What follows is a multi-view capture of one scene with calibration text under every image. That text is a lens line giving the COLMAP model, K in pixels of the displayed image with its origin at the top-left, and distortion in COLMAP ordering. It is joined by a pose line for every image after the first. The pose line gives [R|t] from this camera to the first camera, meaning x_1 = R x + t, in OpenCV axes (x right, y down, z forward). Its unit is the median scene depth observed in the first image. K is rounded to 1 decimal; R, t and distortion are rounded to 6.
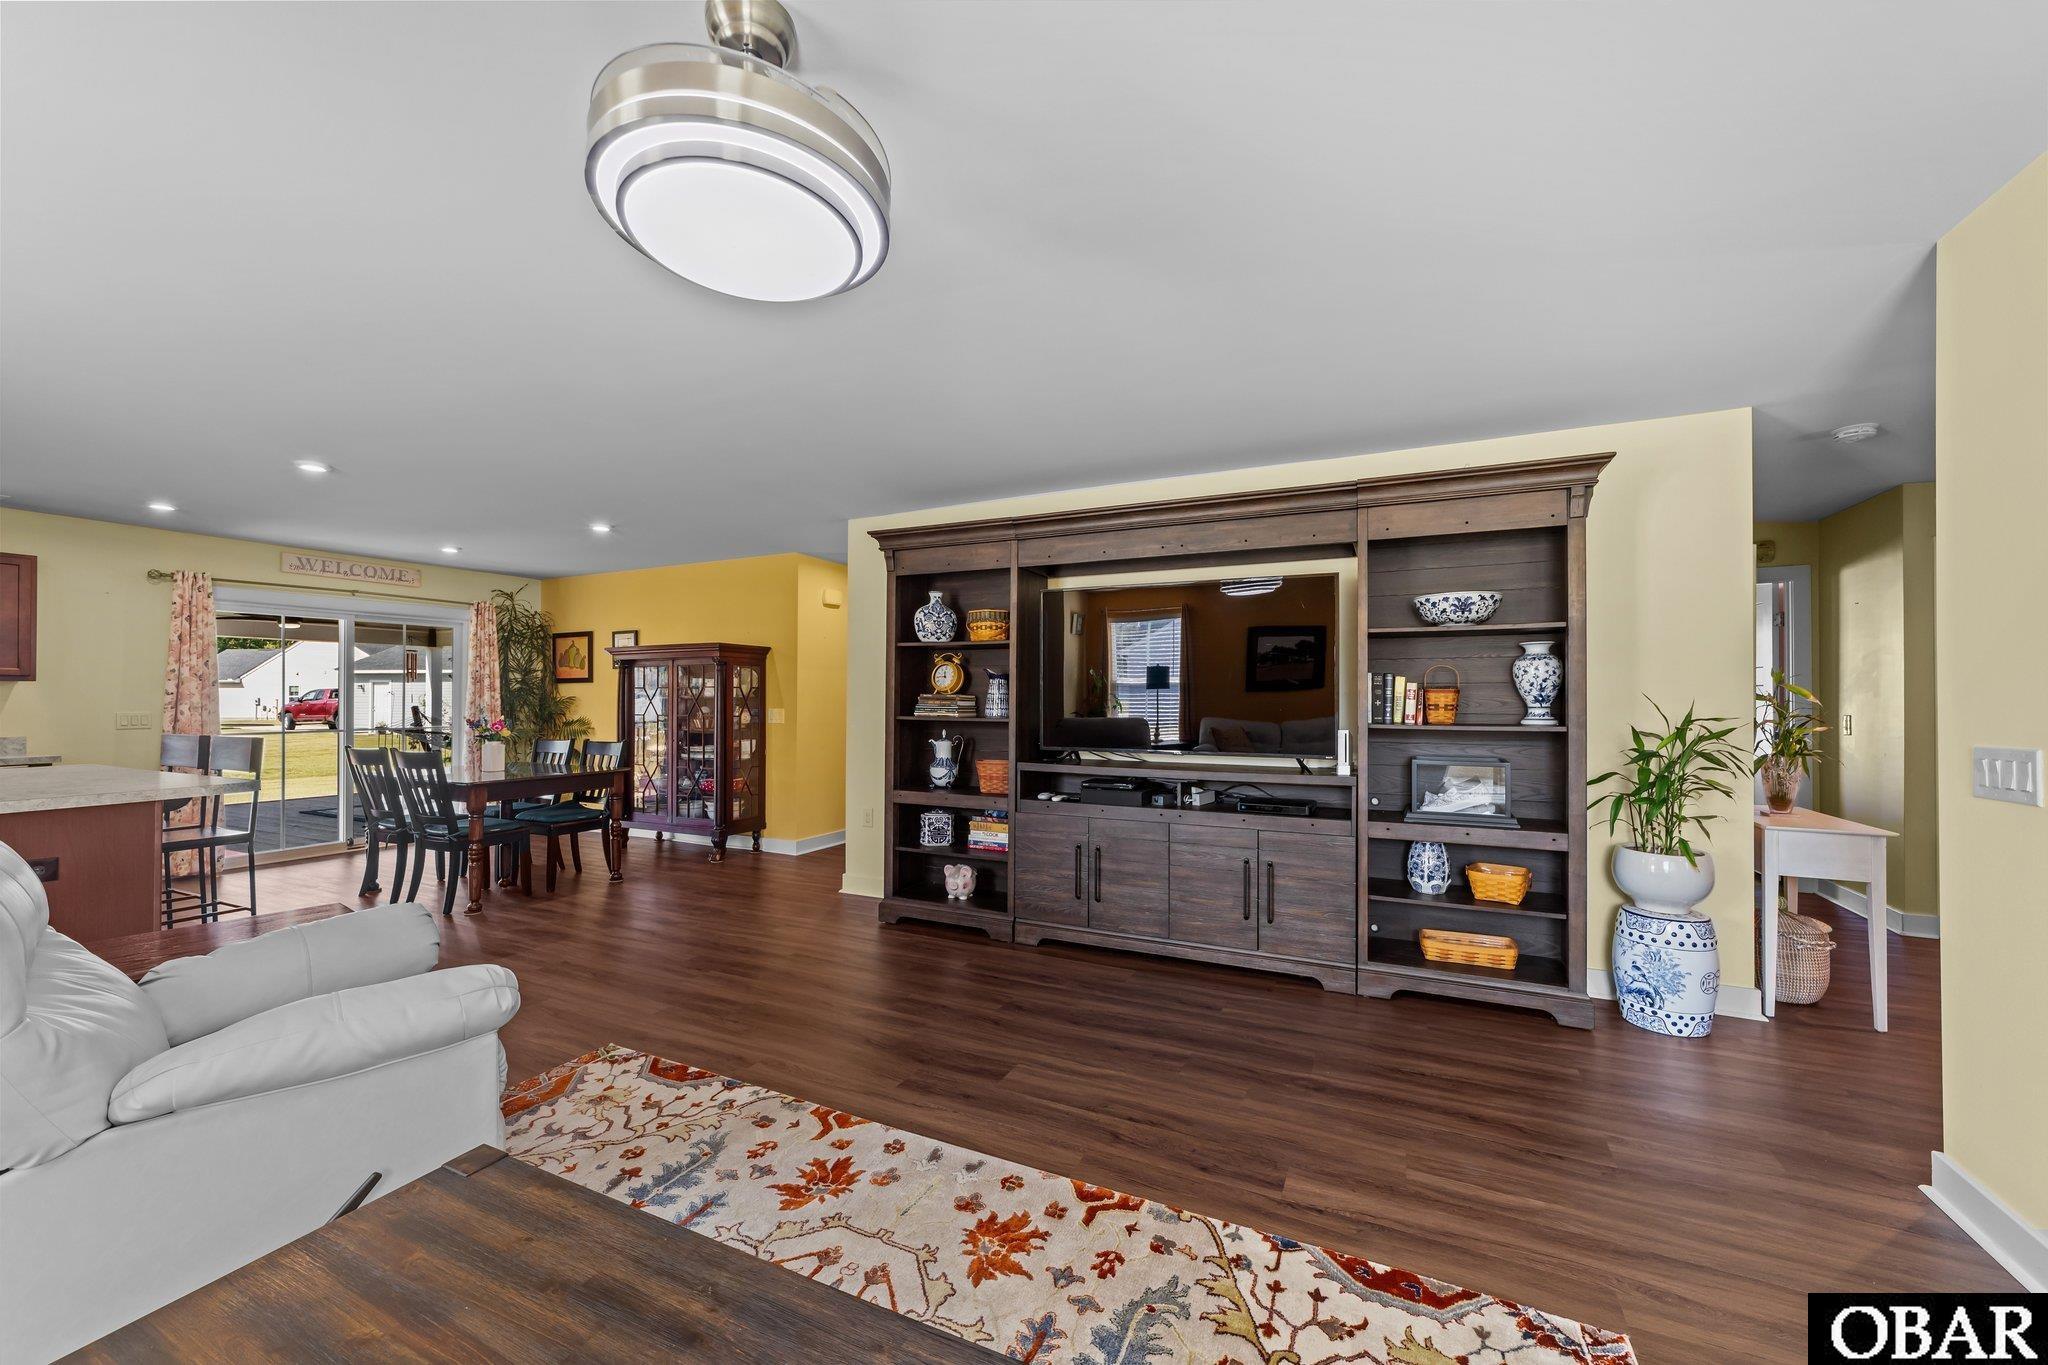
lens RADIAL K [[782.5, 0, 1022.4], [0, 782.5, 688.5], [0, 0, 1]] dist [-0.016495, 0.006786]
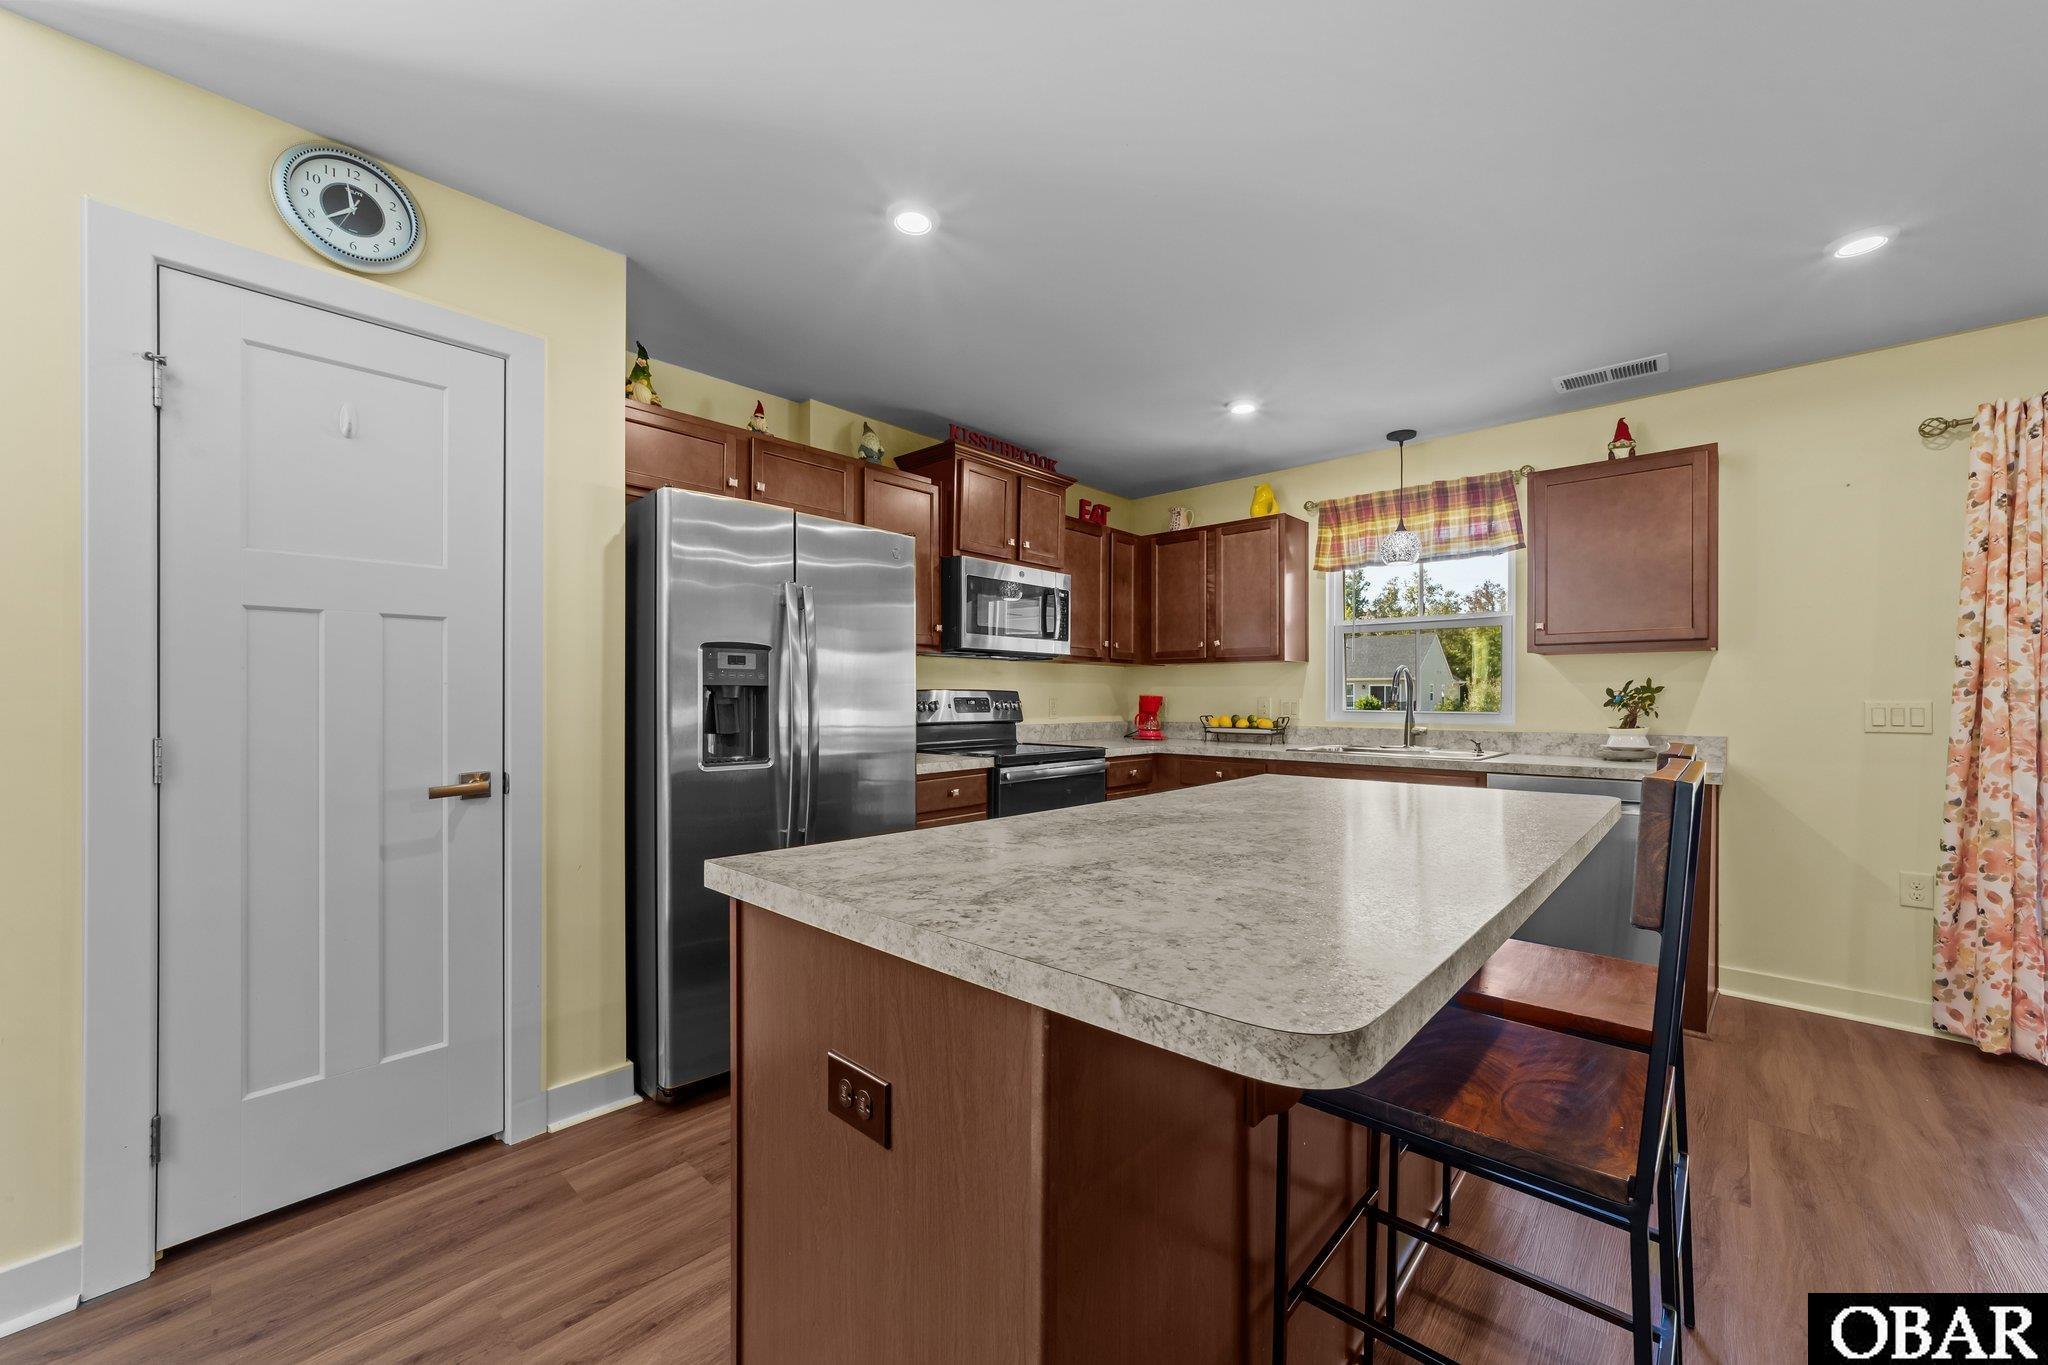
lens RADIAL K [[782.5, 0, 1024.2], [0, 782.5, 702.0], [0, 0, 1]] dist [-0.016495, 0.006786]
pose [[-0.289732, 0.005641, -0.957091, -1.162662], [0.008427, 0.999959, 0.003343, 0.060470], [0.957071, -0.007097, -0.289767, 1.446258]]
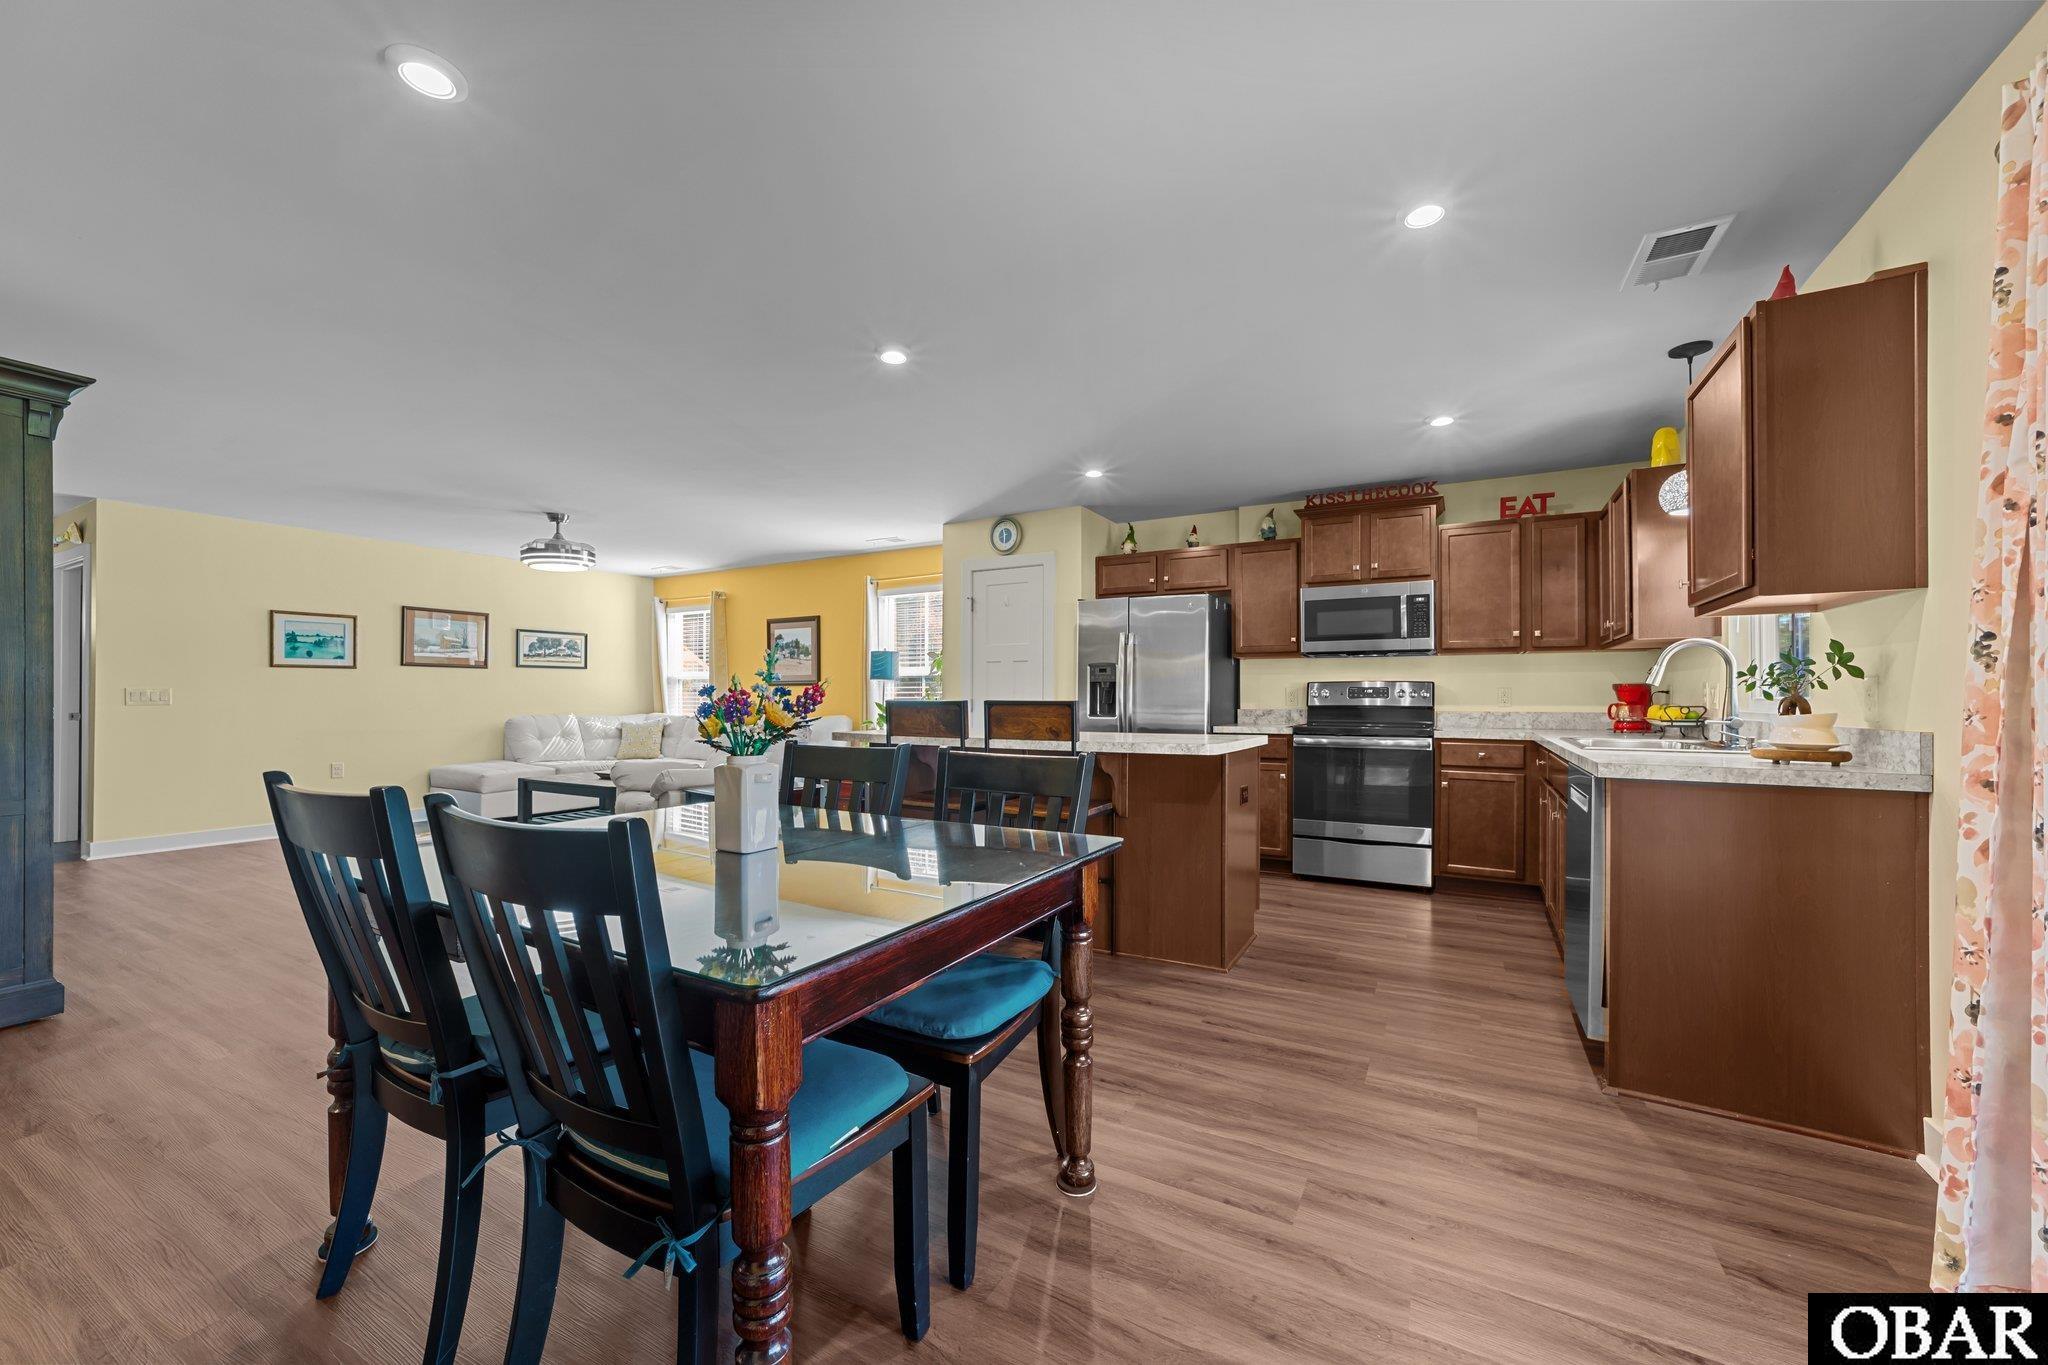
lens RADIAL K [[782.5, 0, 1025.9], [0, 782.5, 690.9], [0, 0, 1]] dist [-0.016495, 0.006786]
pose [[-0.998465, -0.000954, 0.055372, -1.975958], [-0.002031, 0.999810, -0.019402, 0.114559], [-0.055343, -0.019485, -0.998277, 3.207339]]
